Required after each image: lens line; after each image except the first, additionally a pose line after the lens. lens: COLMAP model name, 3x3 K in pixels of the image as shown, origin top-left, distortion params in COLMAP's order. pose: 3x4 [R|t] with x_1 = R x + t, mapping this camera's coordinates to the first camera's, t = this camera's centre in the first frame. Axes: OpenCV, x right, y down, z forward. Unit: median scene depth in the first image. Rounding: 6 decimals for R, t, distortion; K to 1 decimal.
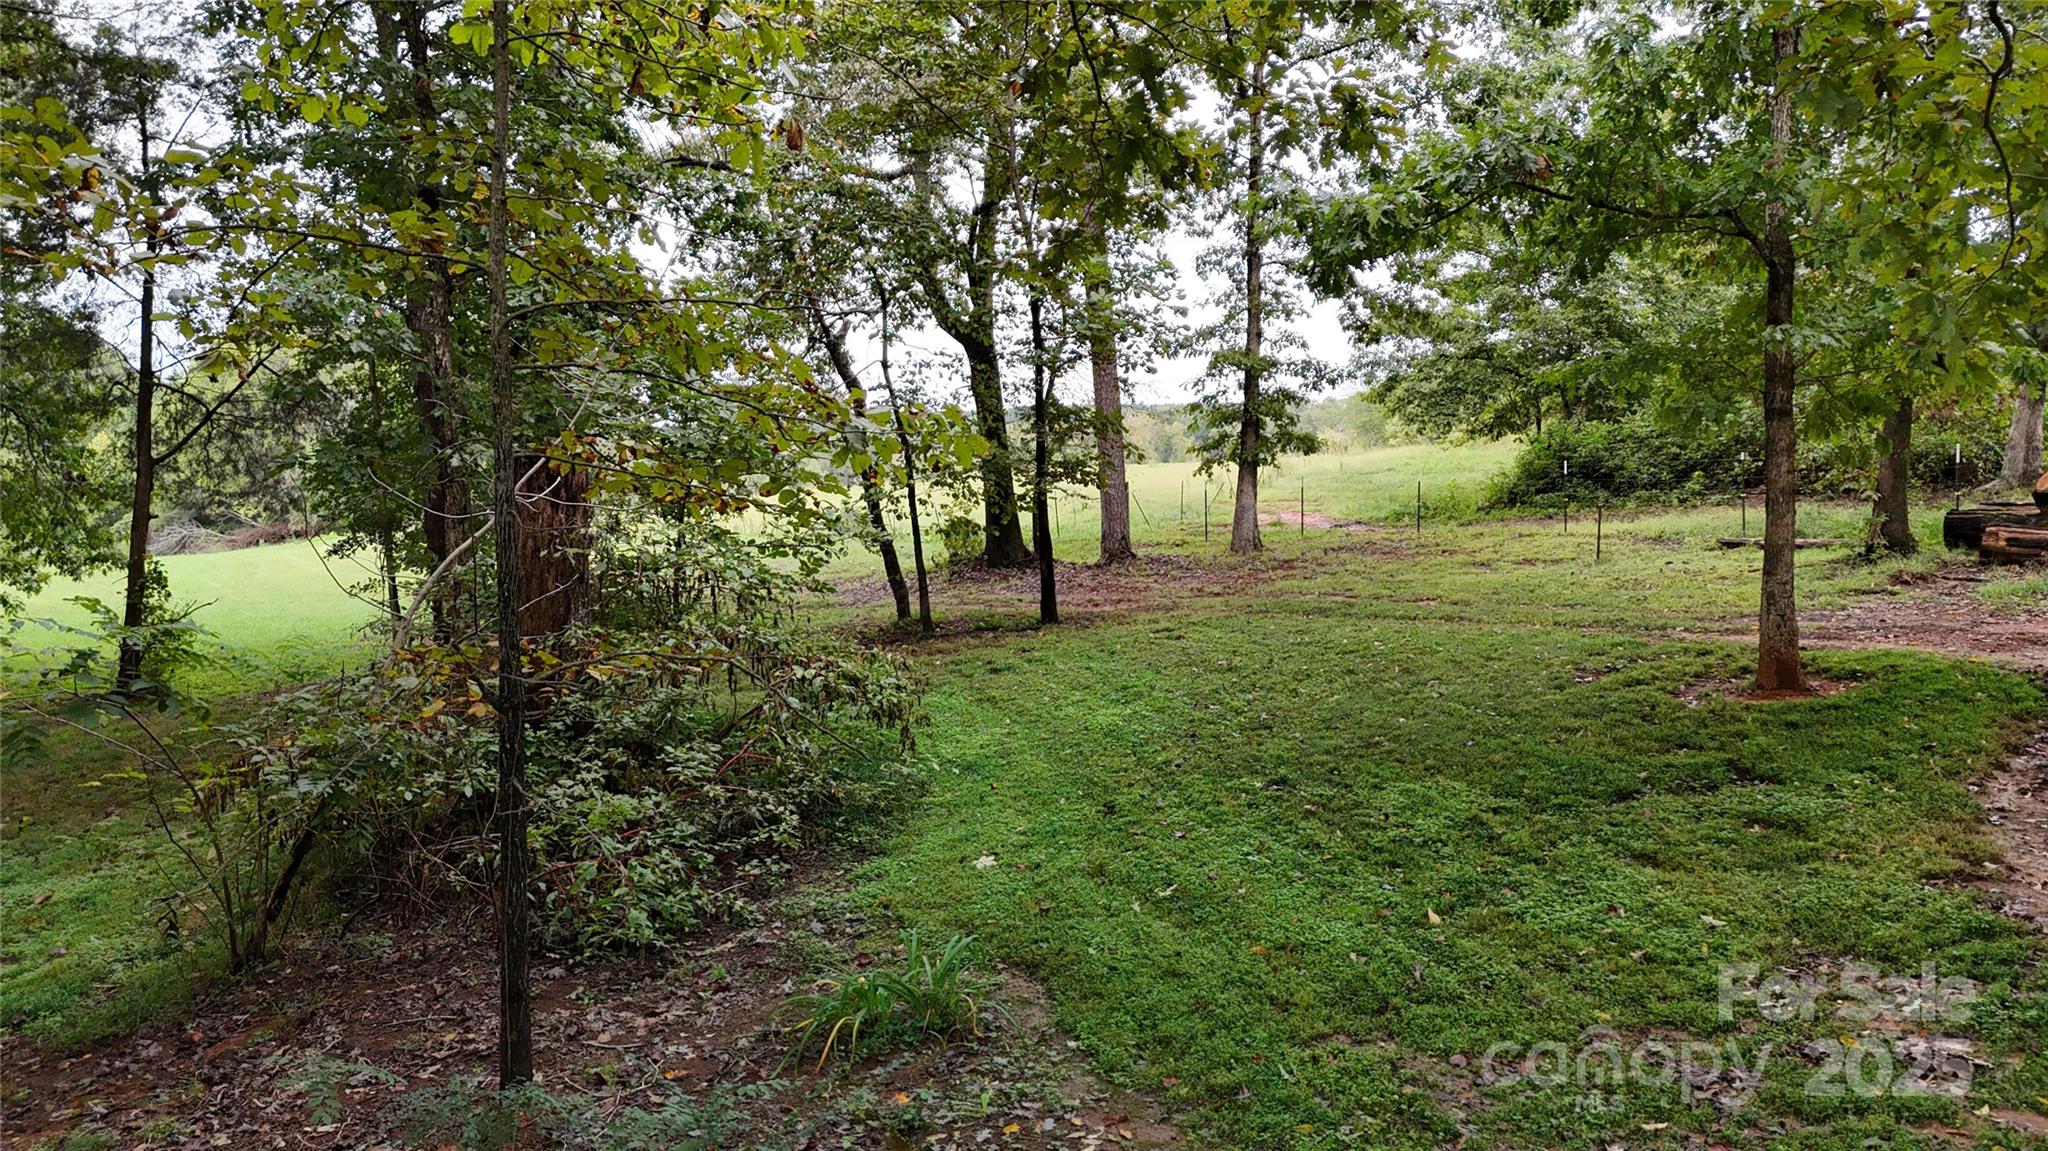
lens RADIAL K [[1497.4, 0, 1024.0], [0, 1497.4, 575.5], [0, 0, 1]] dist [0.083707, -0.083261]
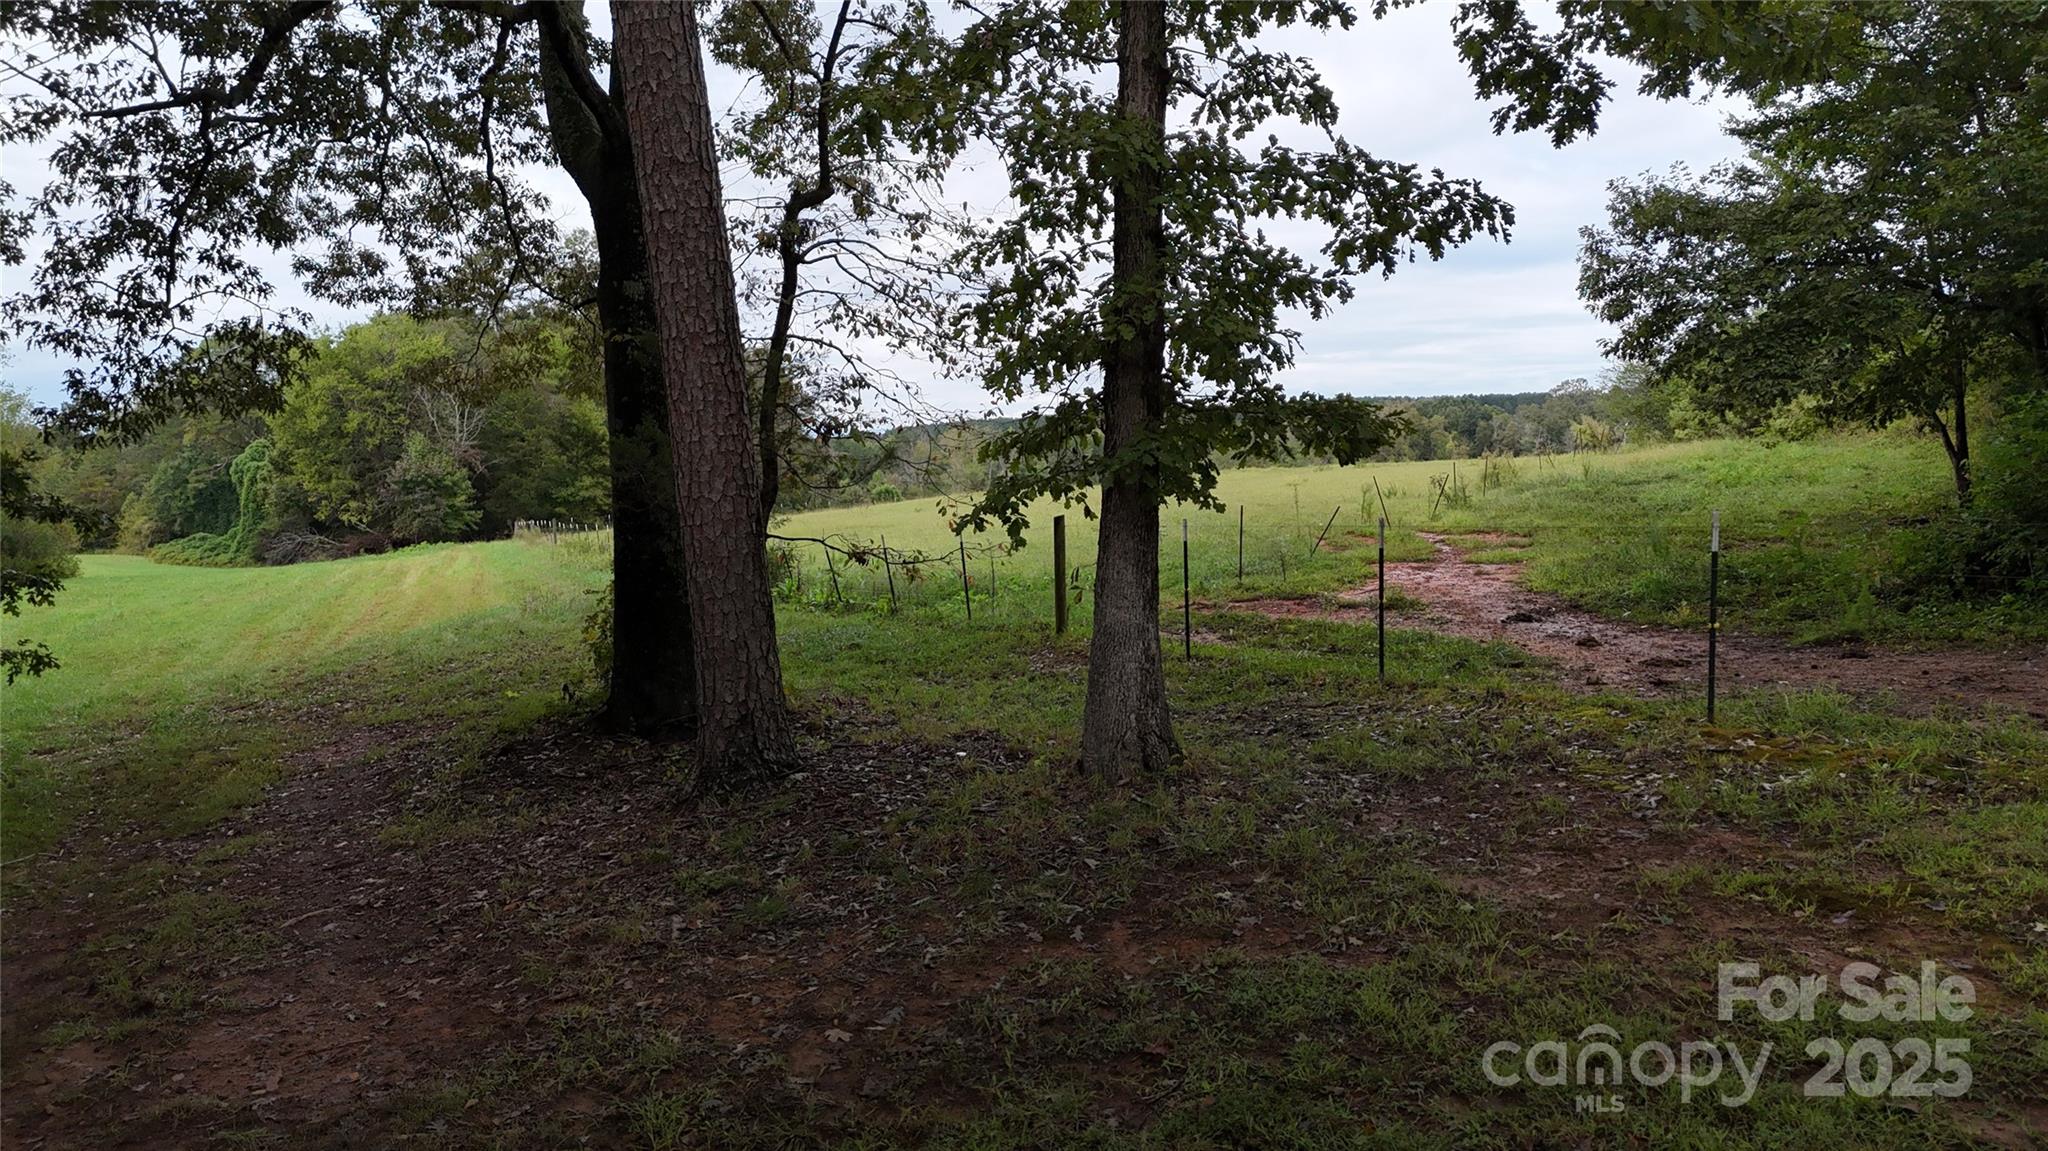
lens RADIAL K [[1497.4, 0, 1024.0], [0, 1497.4, 575.5], [0, 0, 1]] dist [0.083707, -0.083261]
pose [[0.985259, 0.012181, -0.170634, 0.170957], [-0.011966, 0.999926, 0.002288, -0.054950], [0.170649, -0.000212, 0.985332, 0.651716]]
